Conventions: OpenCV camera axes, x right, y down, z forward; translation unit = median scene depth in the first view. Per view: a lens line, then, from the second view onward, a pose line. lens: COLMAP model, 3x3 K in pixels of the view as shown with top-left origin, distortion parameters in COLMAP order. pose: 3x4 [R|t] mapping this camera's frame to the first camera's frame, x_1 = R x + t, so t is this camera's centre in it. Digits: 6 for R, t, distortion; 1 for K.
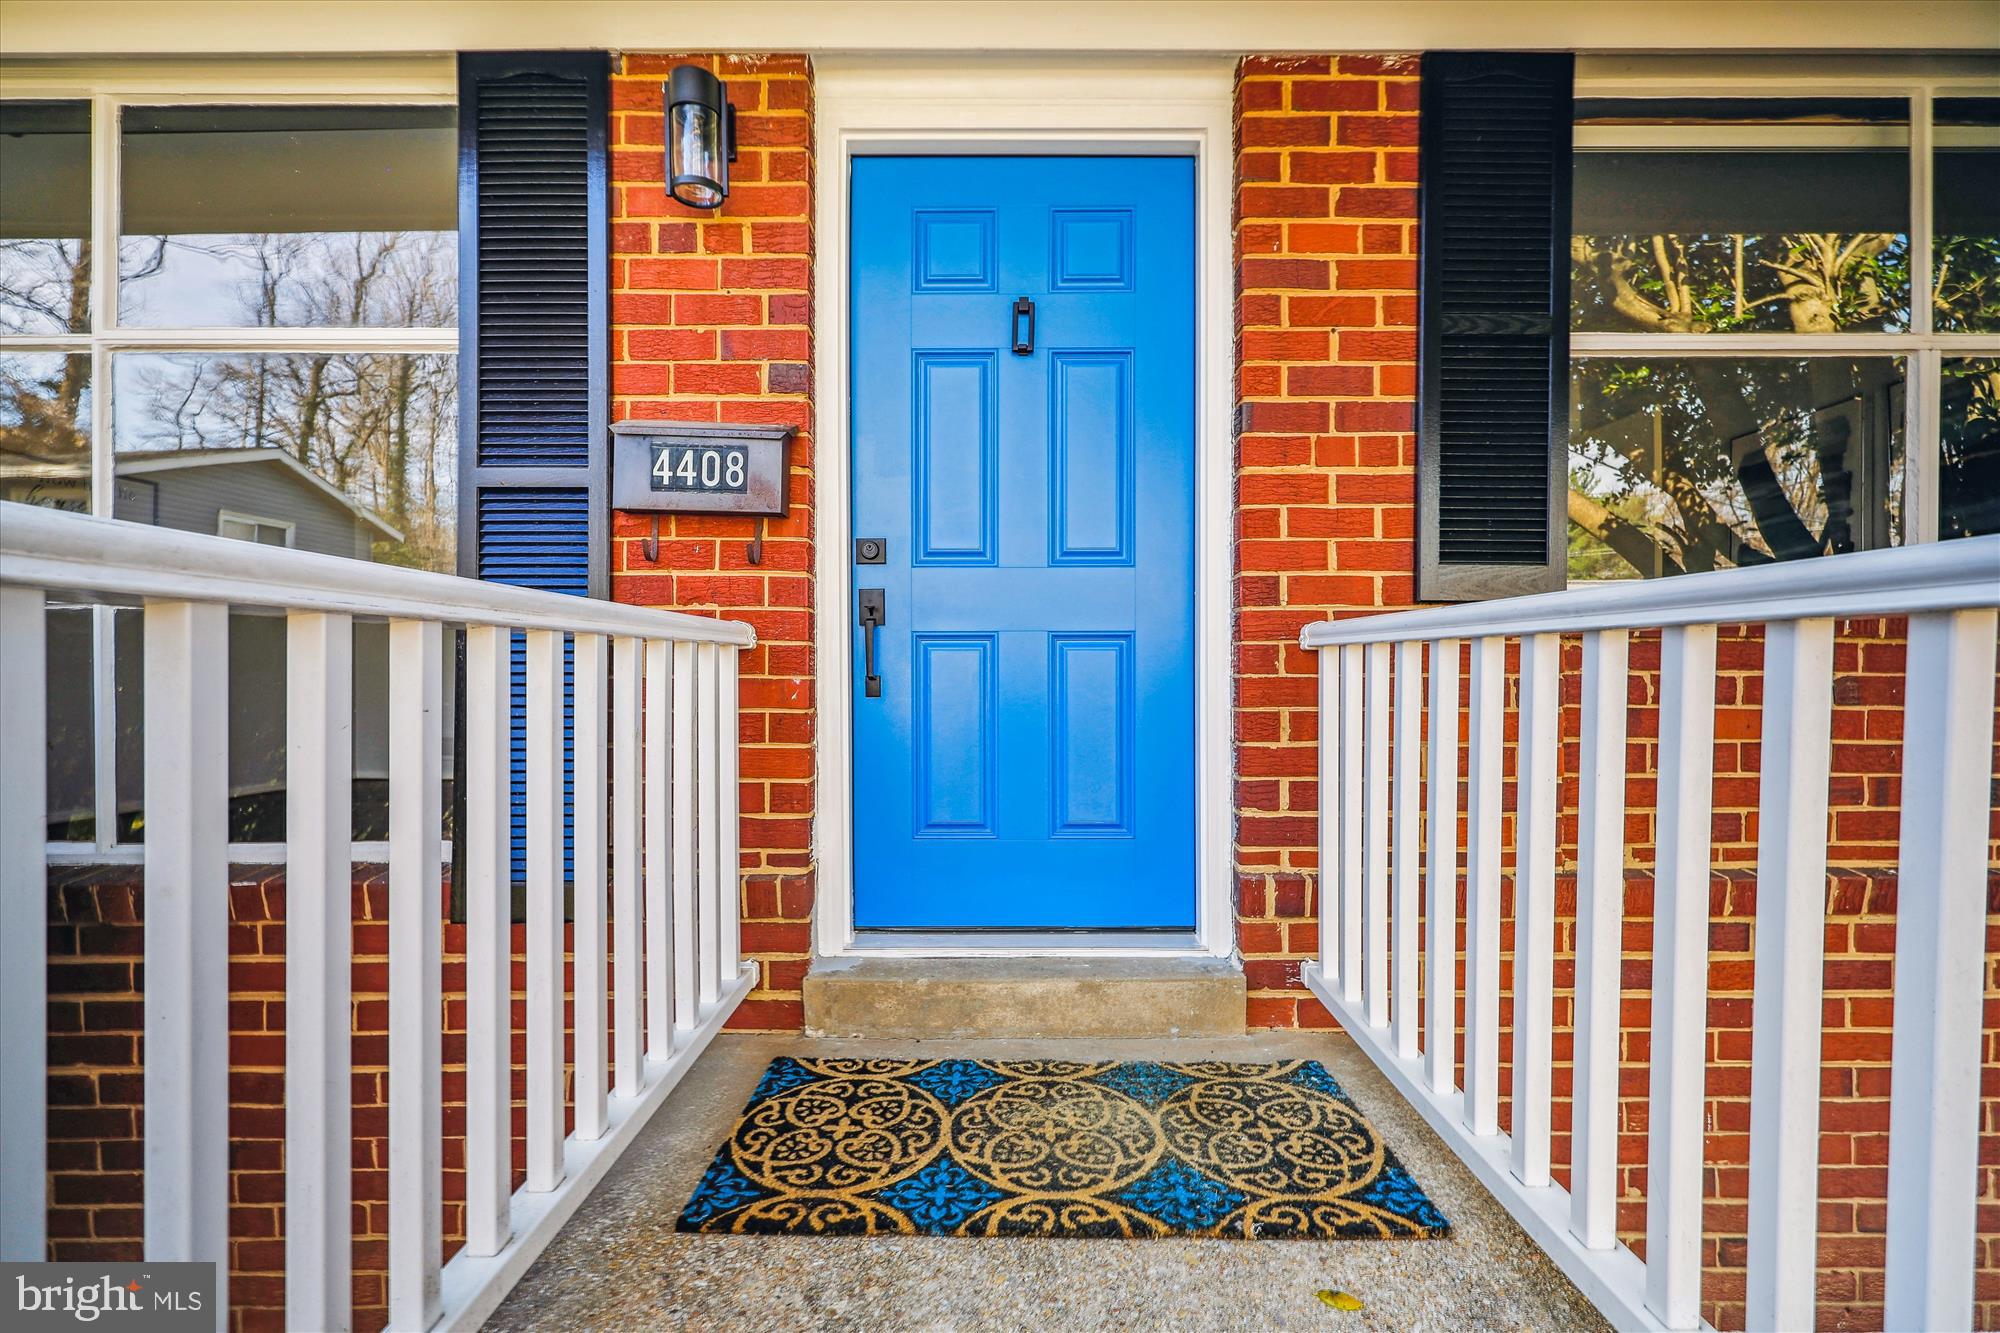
lens RADIAL K [[882.3, 0, 994.7], [0, 882.3, 699.5], [0, 0, 1]] dist [0.002139, 0.000059]
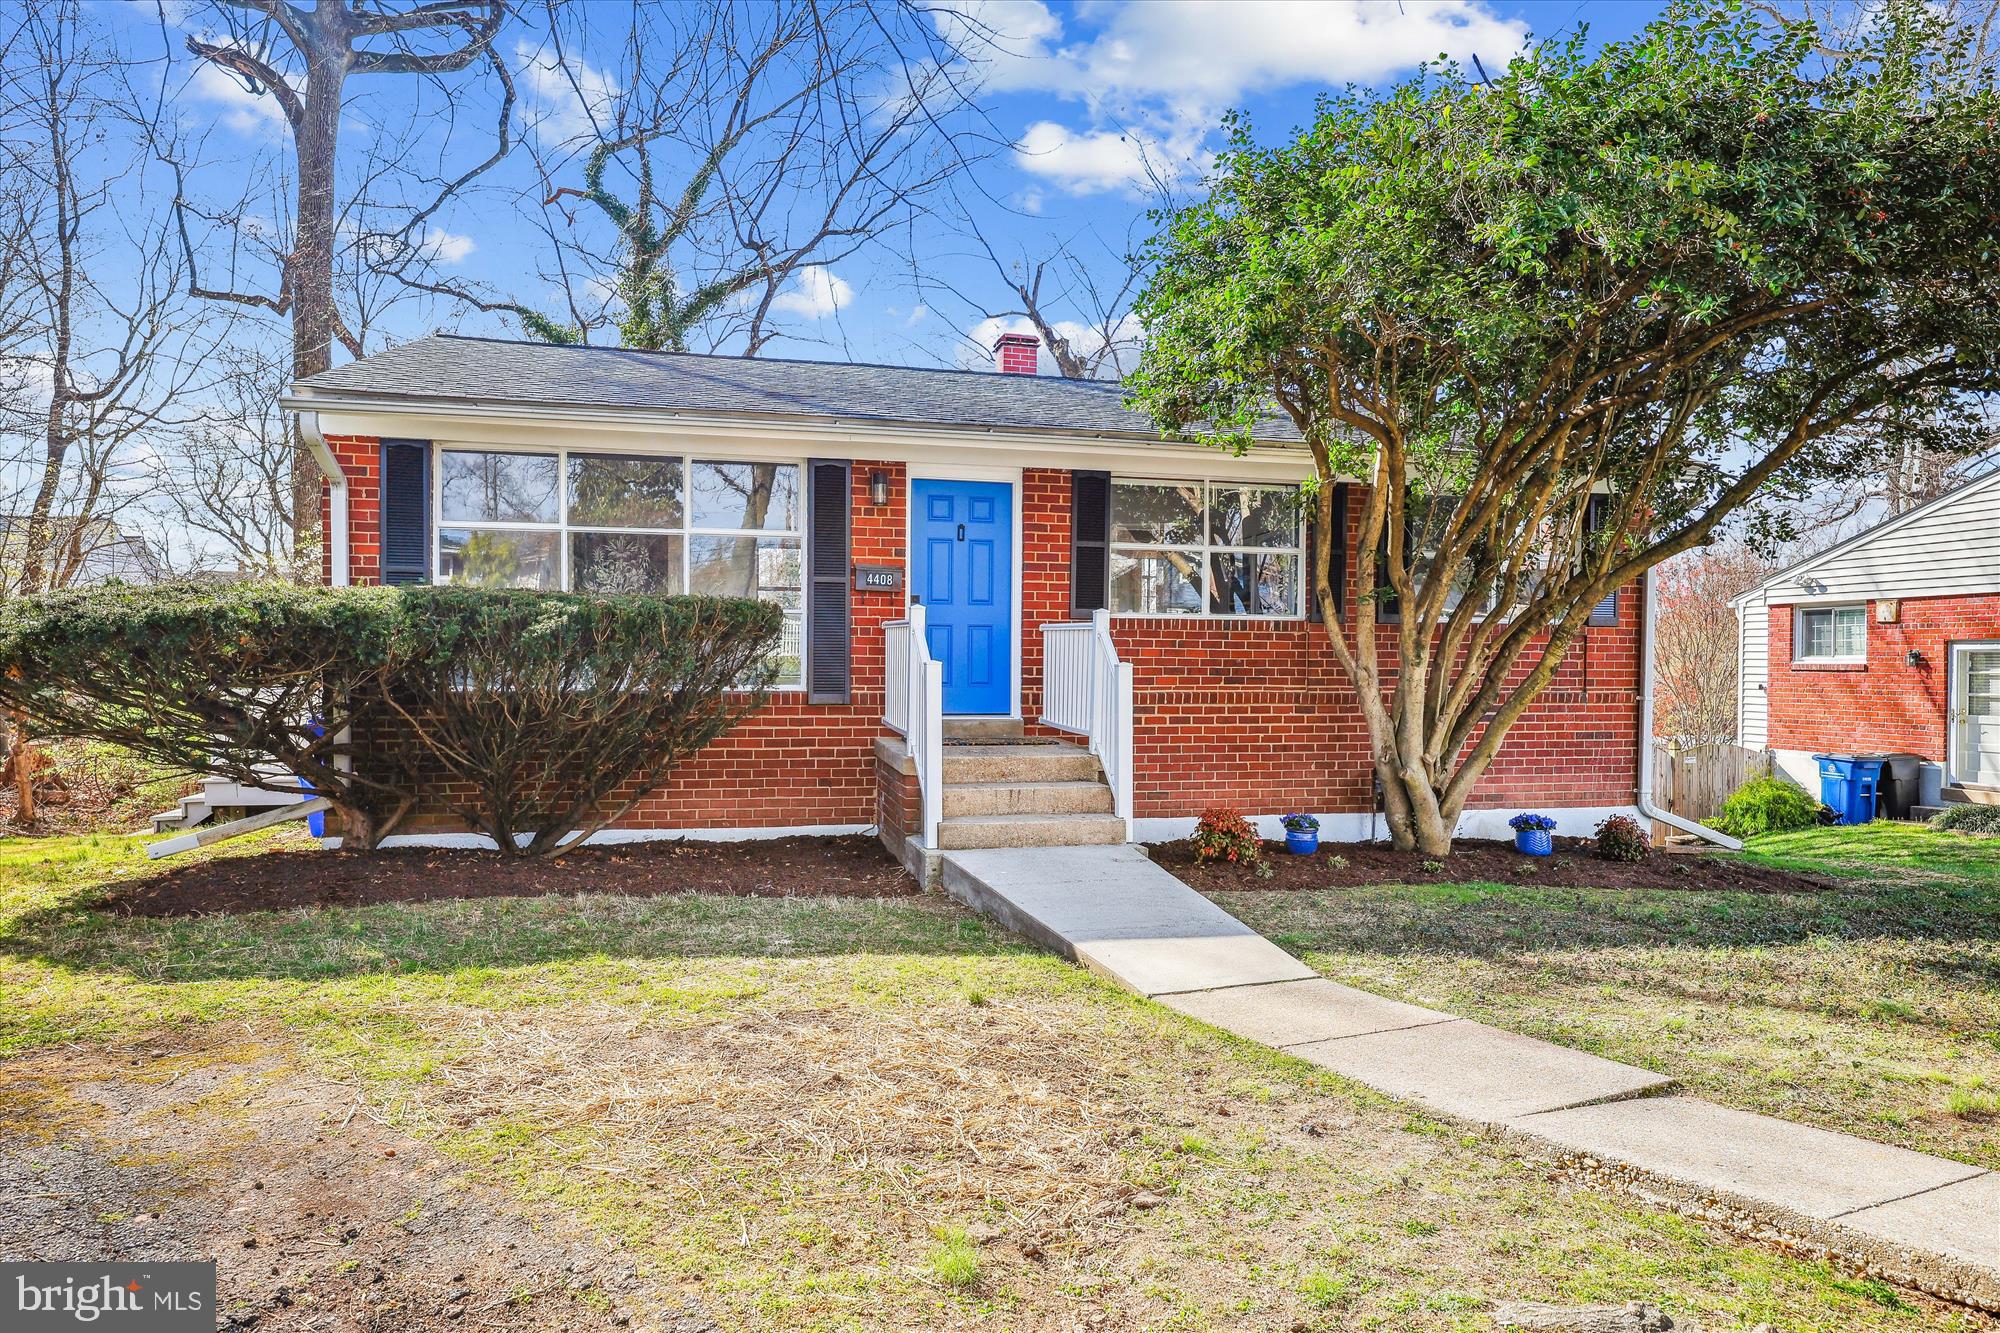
lens RADIAL K [[901.2, 0, 1000.0], [0, 901.2, 666.5], [0, 0, 1]] dist [0.001687, 0.000094]
pose [[0.971174, 0.003543, 0.238344, -0.692638], [-0.008336, 0.999783, 0.019105, 0.018621], [-0.238225, -0.020541, 0.970993, -2.563873]]
